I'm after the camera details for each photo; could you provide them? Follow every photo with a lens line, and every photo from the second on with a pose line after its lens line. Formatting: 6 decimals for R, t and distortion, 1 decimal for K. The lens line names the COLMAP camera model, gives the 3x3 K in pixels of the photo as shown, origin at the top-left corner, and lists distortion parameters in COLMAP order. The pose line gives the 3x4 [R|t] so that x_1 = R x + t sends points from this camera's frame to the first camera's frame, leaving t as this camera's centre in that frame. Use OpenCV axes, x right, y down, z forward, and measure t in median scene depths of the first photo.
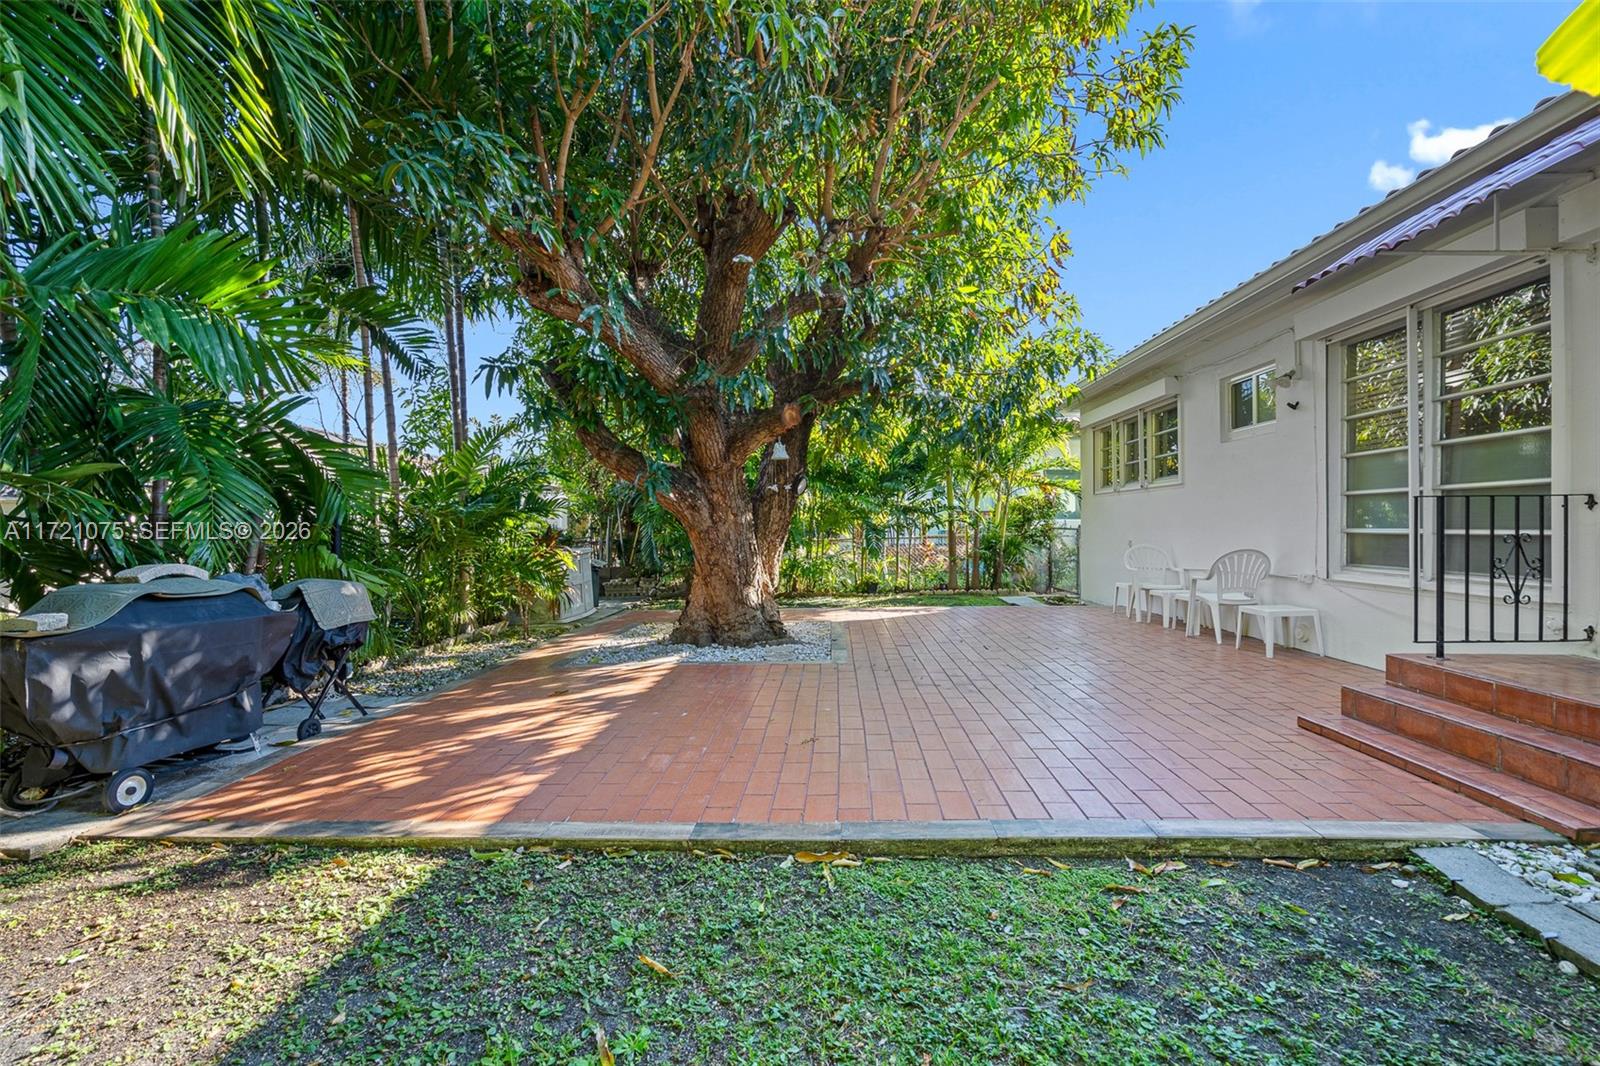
lens RADIAL K [[731.9, 0, 800.7], [0, 731.9, 525.3], [0, 0, 1]] dist [-0.005613, 0.002006]
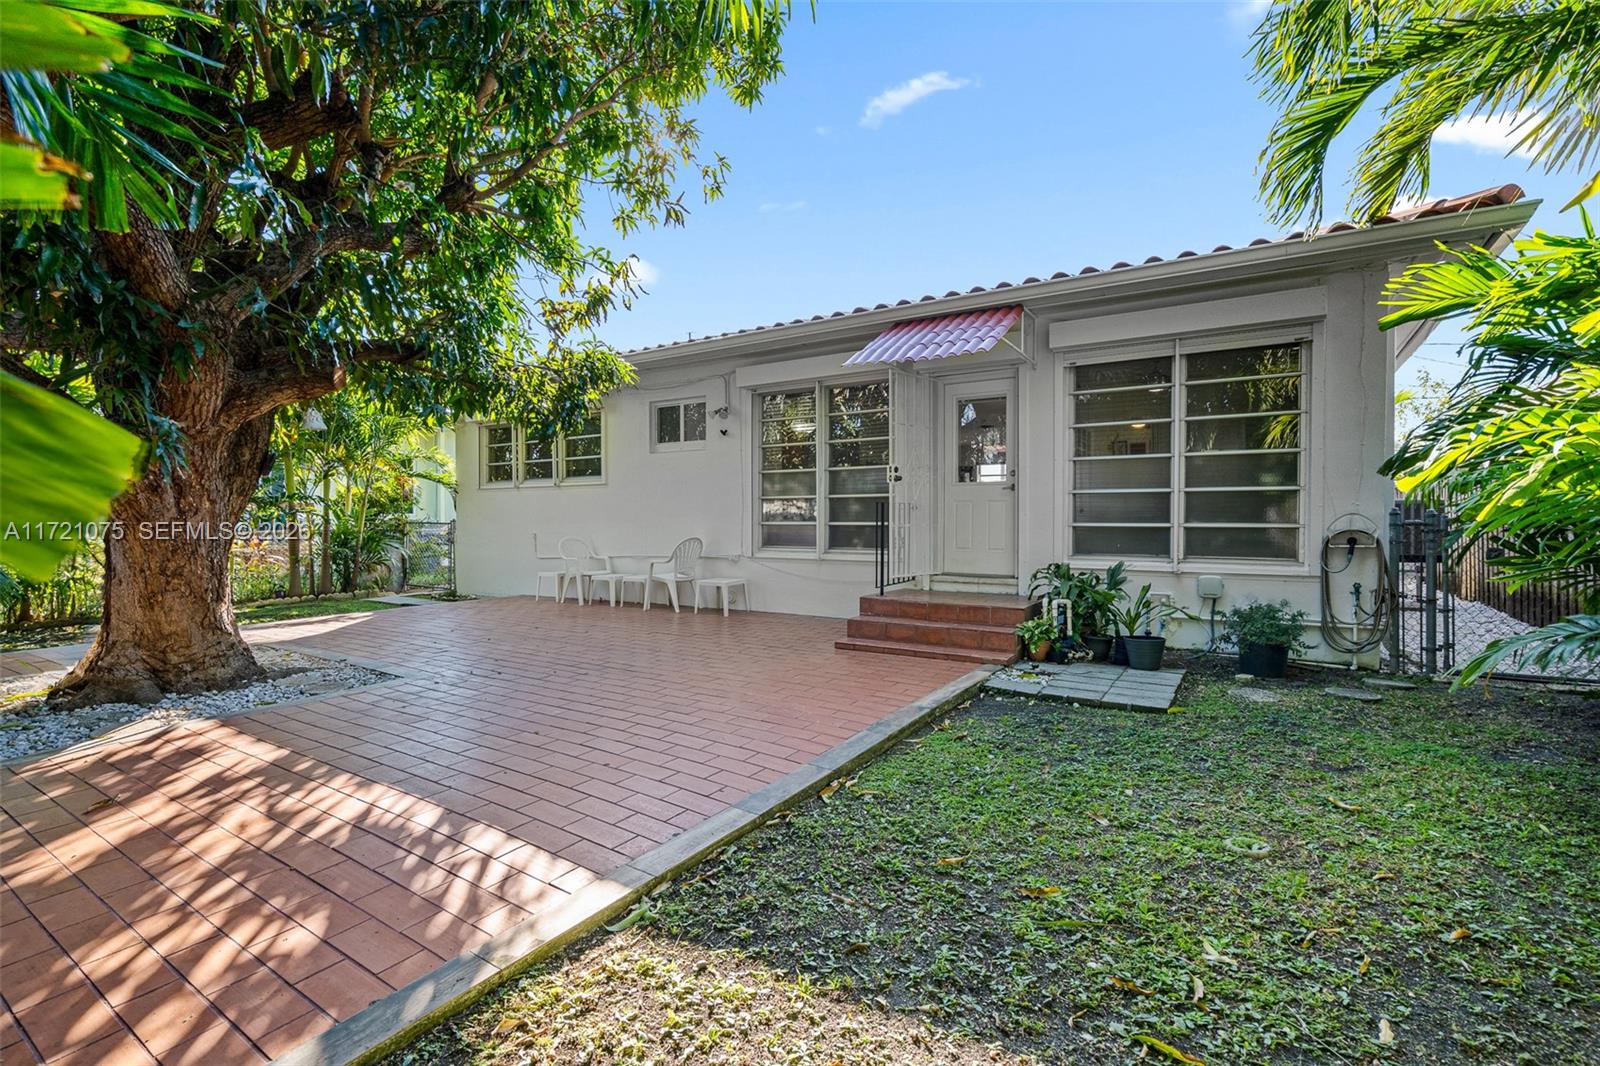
lens RADIAL K [[731.9, 0, 794.4], [0, 731.9, 532.4], [0, 0, 1]] dist [-0.005613, 0.002006]
pose [[0.510028, -0.011062, 0.860087, -0.653714], [-0.001663, 0.999903, 0.013847, 0.007548], [-0.860156, -0.008492, 0.509960, 0.264991]]
